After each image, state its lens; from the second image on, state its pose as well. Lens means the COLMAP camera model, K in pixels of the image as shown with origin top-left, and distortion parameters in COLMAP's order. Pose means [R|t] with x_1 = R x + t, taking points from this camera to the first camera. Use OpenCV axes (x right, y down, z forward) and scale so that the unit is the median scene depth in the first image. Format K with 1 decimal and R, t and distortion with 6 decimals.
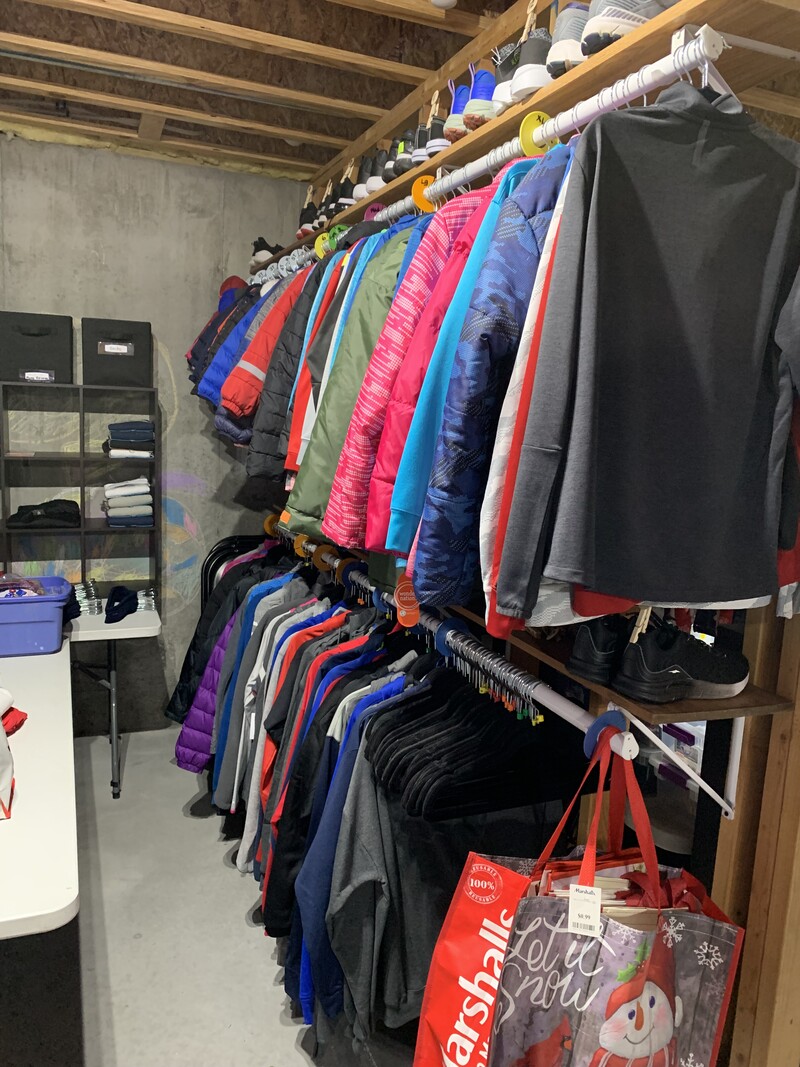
lens RADIAL K [[830.6, 0, 401.2], [0, 830.6, 533.1], [0, 0, 1]] dist [0.008608, -0.004394]
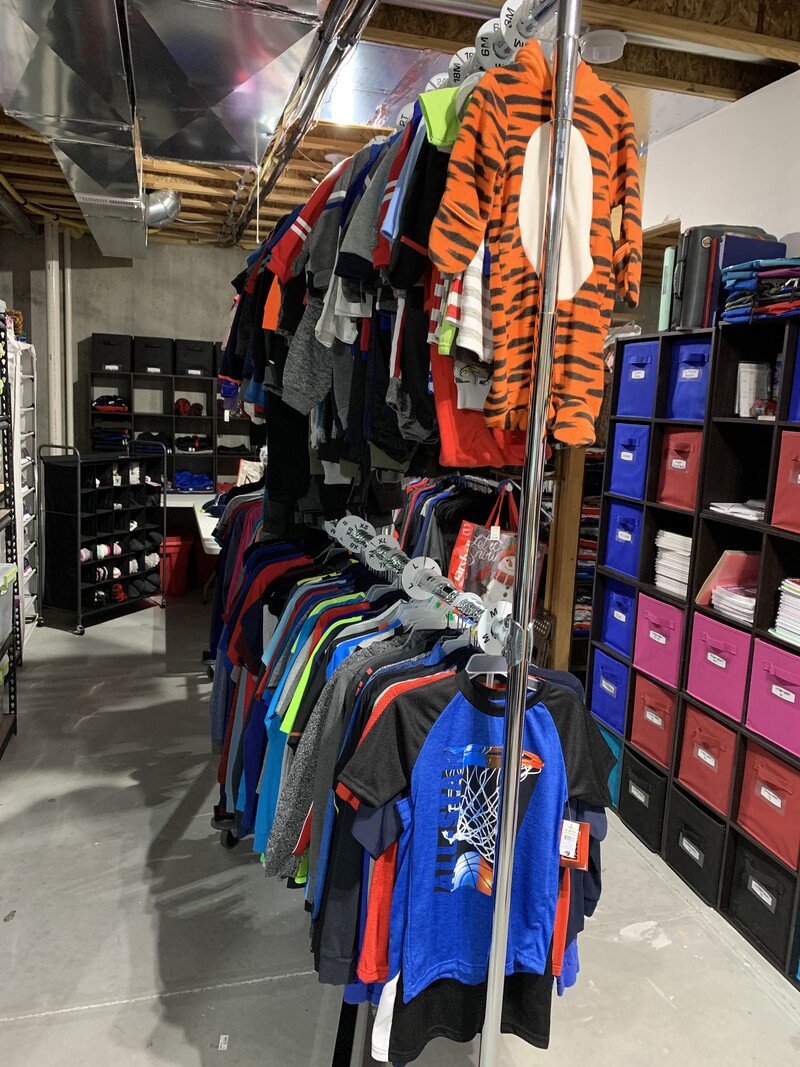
lens RADIAL K [[830.6, 0, 402.7], [0, 830.6, 527.2], [0, 0, 1]] dist [0.008608, -0.004394]
pose [[0.994603, 0.004386, -0.103658, 0.190721], [-0.006024, 0.999862, -0.015495, 0.472433], [0.103575, 0.016036, 0.994492, -2.401473]]
